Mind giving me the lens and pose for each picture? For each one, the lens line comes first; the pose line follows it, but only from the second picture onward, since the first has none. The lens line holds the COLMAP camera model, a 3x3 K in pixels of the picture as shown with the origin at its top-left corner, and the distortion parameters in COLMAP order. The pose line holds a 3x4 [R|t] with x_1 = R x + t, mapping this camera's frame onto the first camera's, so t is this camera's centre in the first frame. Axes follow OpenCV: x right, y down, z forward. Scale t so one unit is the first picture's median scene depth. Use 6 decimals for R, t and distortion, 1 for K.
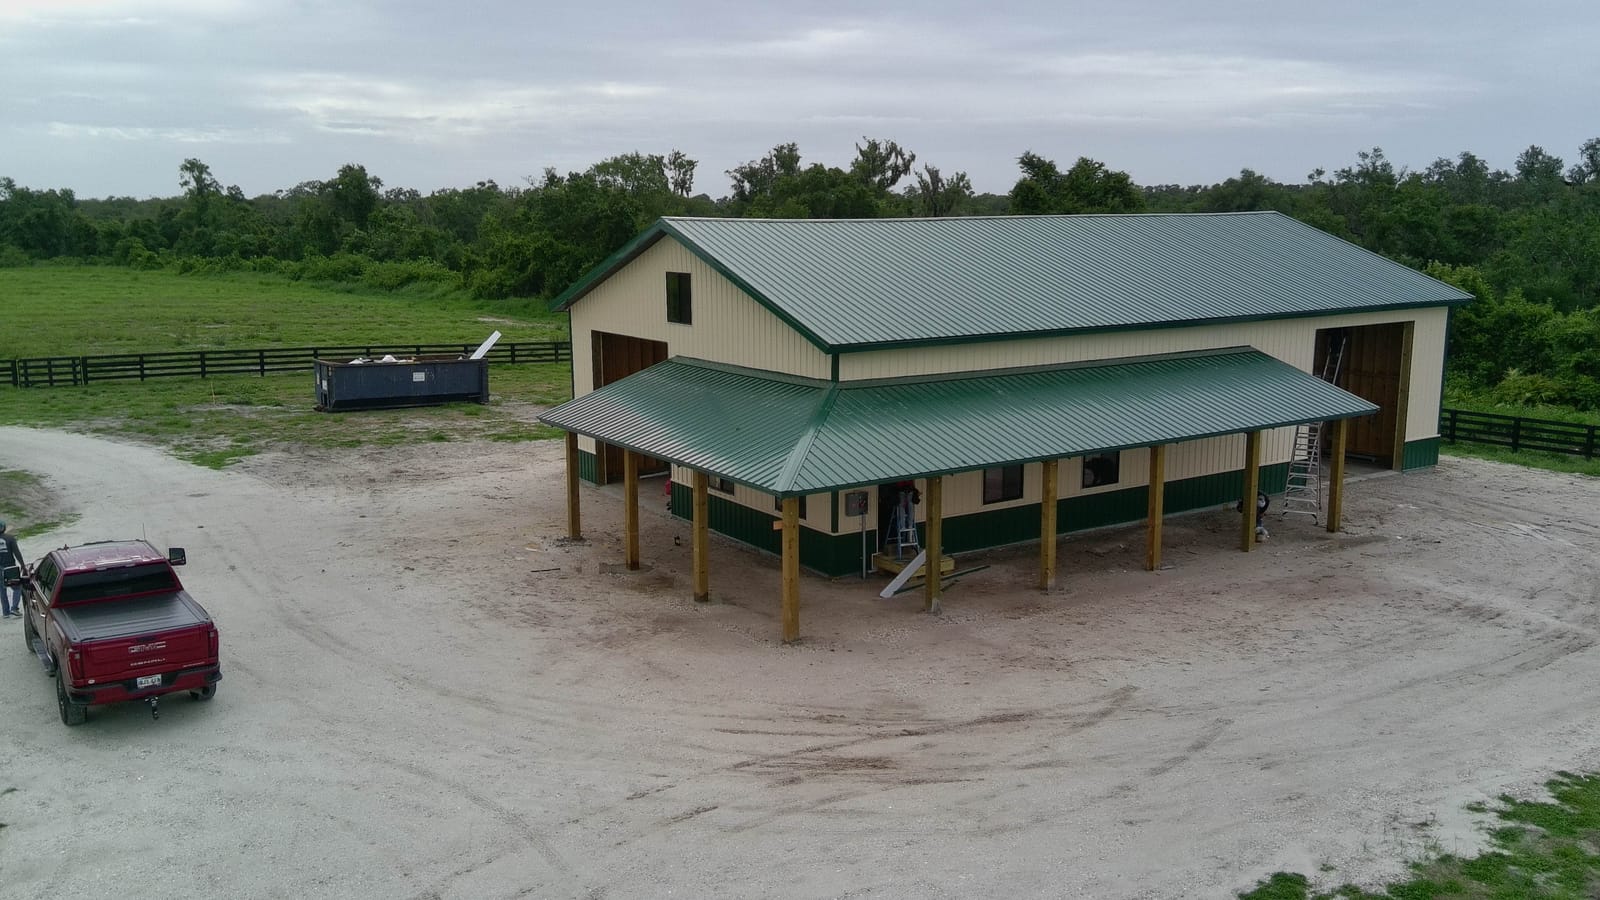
lens RADIAL K [[1265.8, 0, 800.0], [0, 1265.8, 450.0], [0, 0, 1]] dist [0.105832, -0.153867]
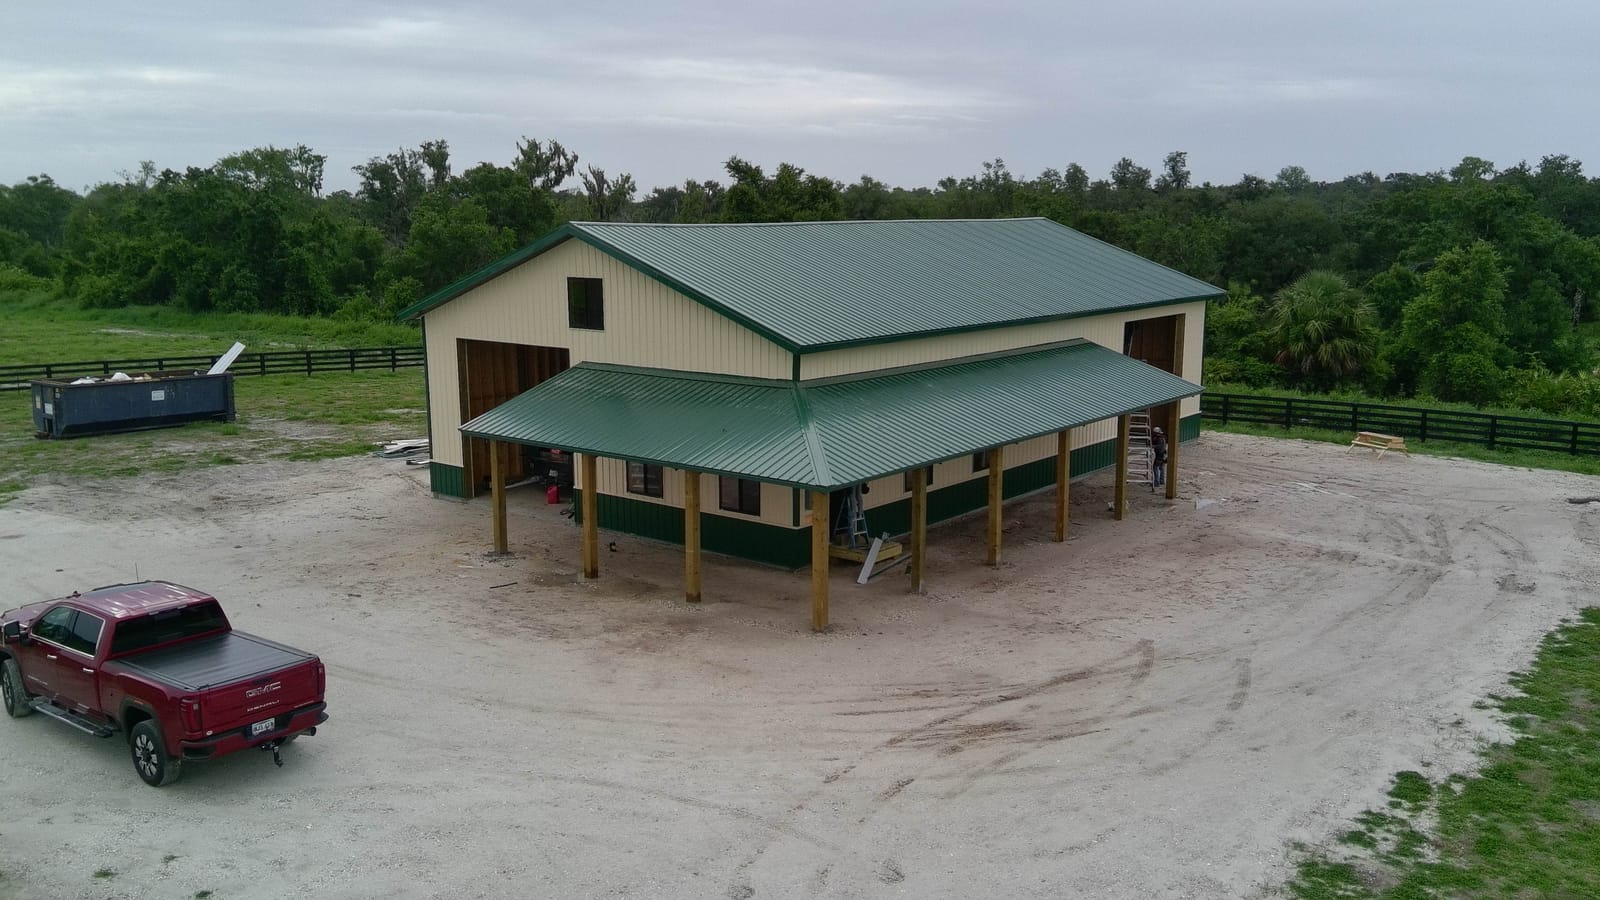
lens RADIAL K [[1265.8, 0, 800.0], [0, 1265.8, 450.0], [0, 0, 1]] dist [0.105832, -0.153867]
pose [[0.958515, -0.050168, 0.280592, -0.241699], [0.050428, 0.998708, 0.006298, -0.003448], [-0.280546, 0.008113, 0.959806, 0.001372]]
